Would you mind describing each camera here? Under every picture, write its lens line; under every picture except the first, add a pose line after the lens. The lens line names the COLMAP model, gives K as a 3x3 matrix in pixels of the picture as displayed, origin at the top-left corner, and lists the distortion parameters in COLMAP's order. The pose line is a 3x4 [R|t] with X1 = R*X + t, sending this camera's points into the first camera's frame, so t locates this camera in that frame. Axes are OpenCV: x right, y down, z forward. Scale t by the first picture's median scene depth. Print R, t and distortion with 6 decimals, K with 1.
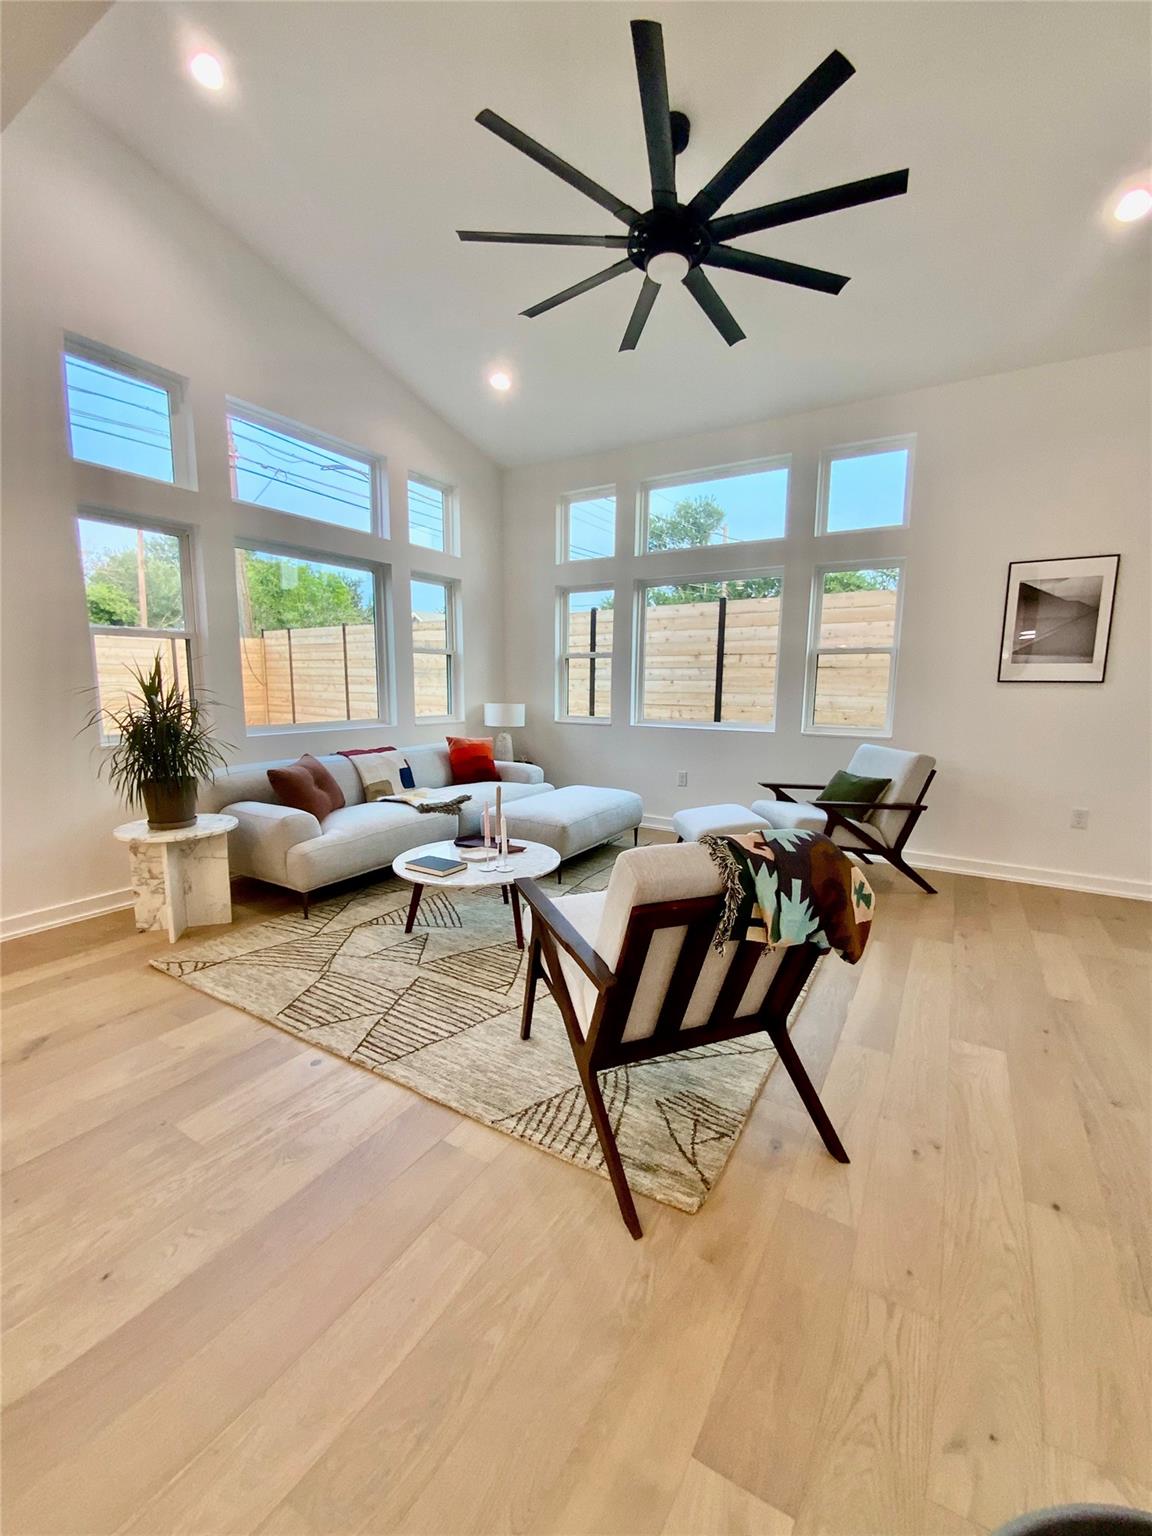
lens RADIAL K [[635.2, 0, 576.0], [0, 635.2, 768.0], [0, 0, 1]] dist [-0.008961, -0.000170]
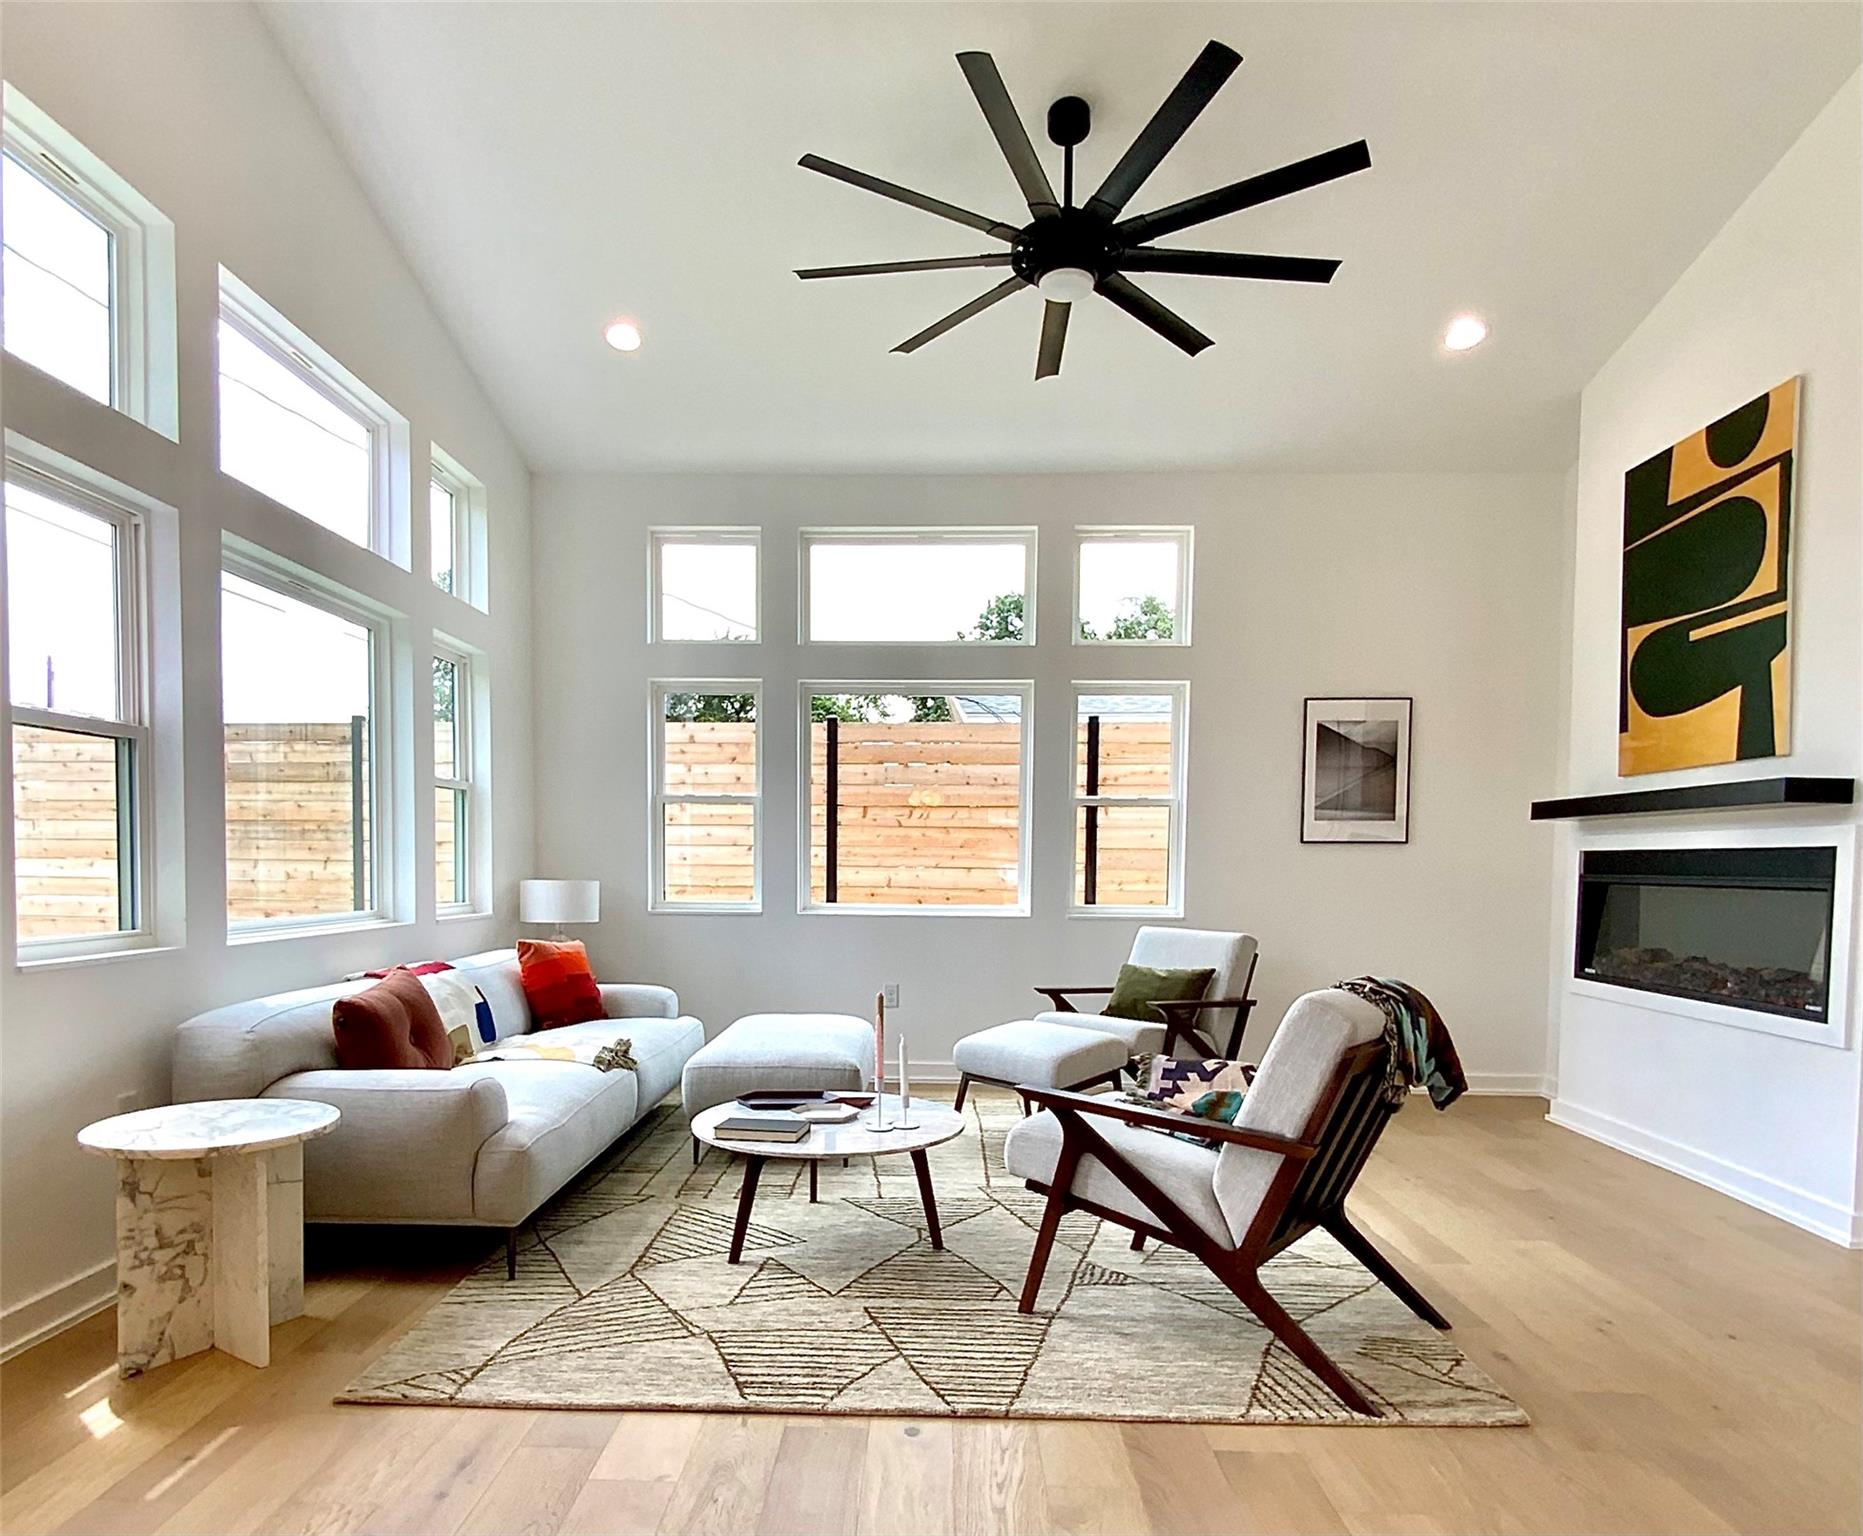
lens RADIAL K [[1132.6, 0, 908.9], [0, 1132.6, 907.3], [0, 0, 1]] dist [0.001069, -0.000694]
pose [[0.864545, -0.019496, 0.502178, -0.513543], [0.068109, 0.994574, -0.078643, 0.027836], [-0.497919, 0.102193, 0.861181, 0.009783]]
